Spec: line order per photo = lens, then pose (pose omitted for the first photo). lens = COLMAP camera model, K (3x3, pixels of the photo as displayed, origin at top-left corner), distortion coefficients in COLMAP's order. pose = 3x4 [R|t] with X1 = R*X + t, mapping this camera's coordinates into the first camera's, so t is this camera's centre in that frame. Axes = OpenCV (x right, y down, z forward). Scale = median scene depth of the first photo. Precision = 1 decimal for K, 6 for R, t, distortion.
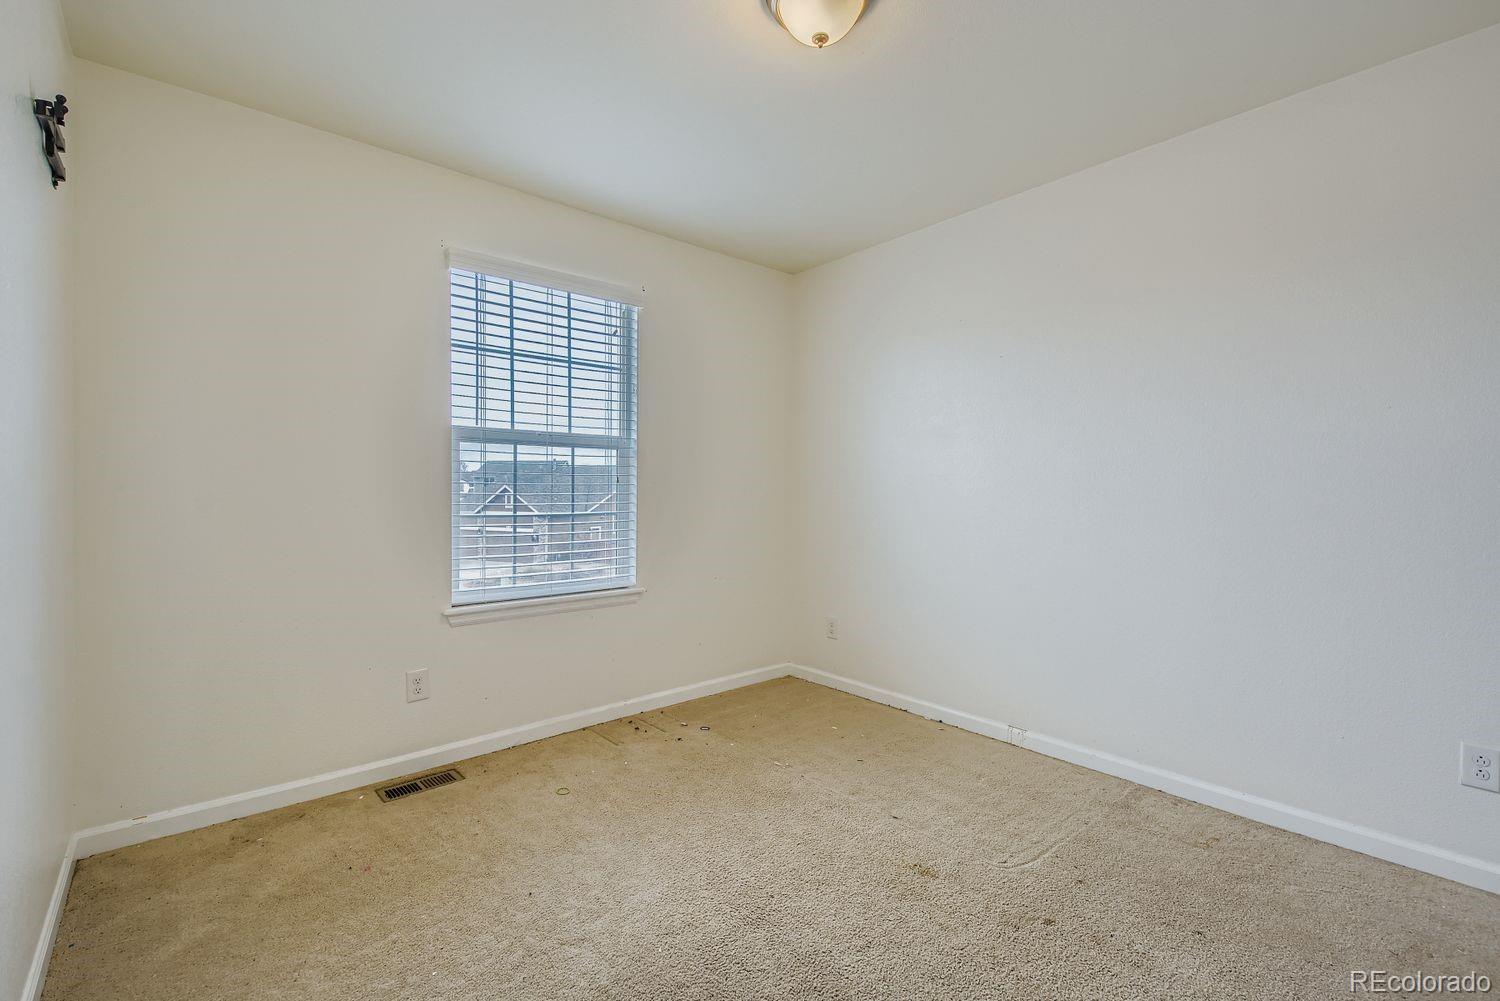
lens RADIAL K [[647.0, 0, 743.7], [0, 647.0, 497.6], [0, 0, 1]] dist [0.001055, -0.000142]
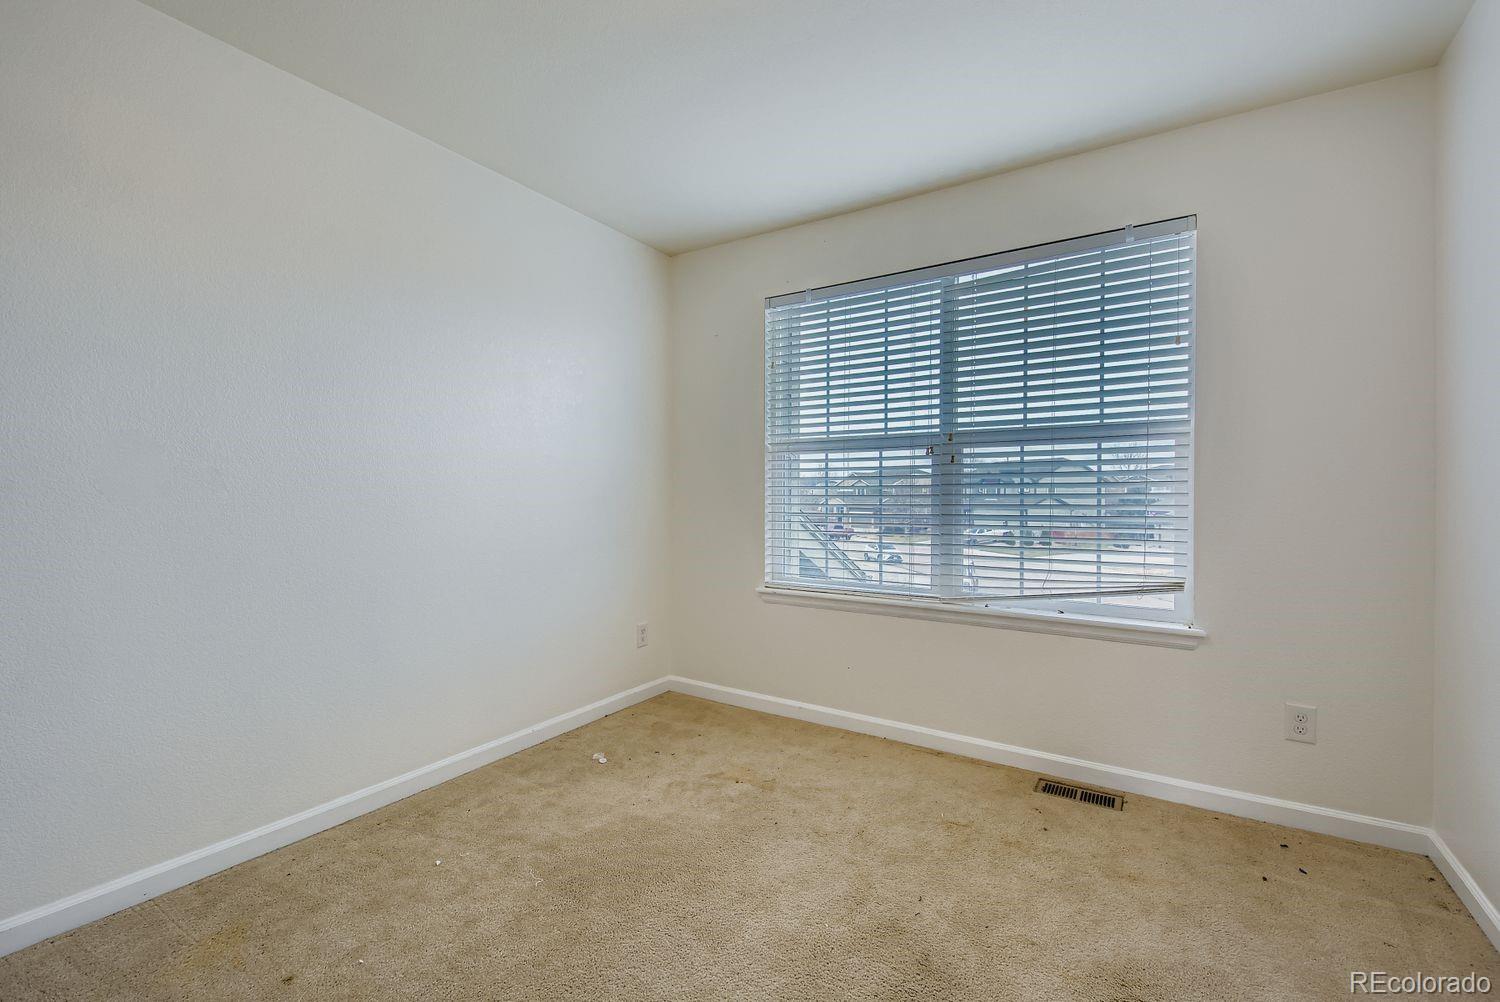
lens RADIAL K [[647.0, 0, 743.7], [0, 647.0, 498.1], [0, 0, 1]] dist [0.001055, -0.000142]
pose [[0.239499, 0.008749, -0.970857, 0.401767], [-0.004244, 0.999959, 0.007965, -0.006451], [0.970887, 0.002213, 0.239526, 0.353135]]
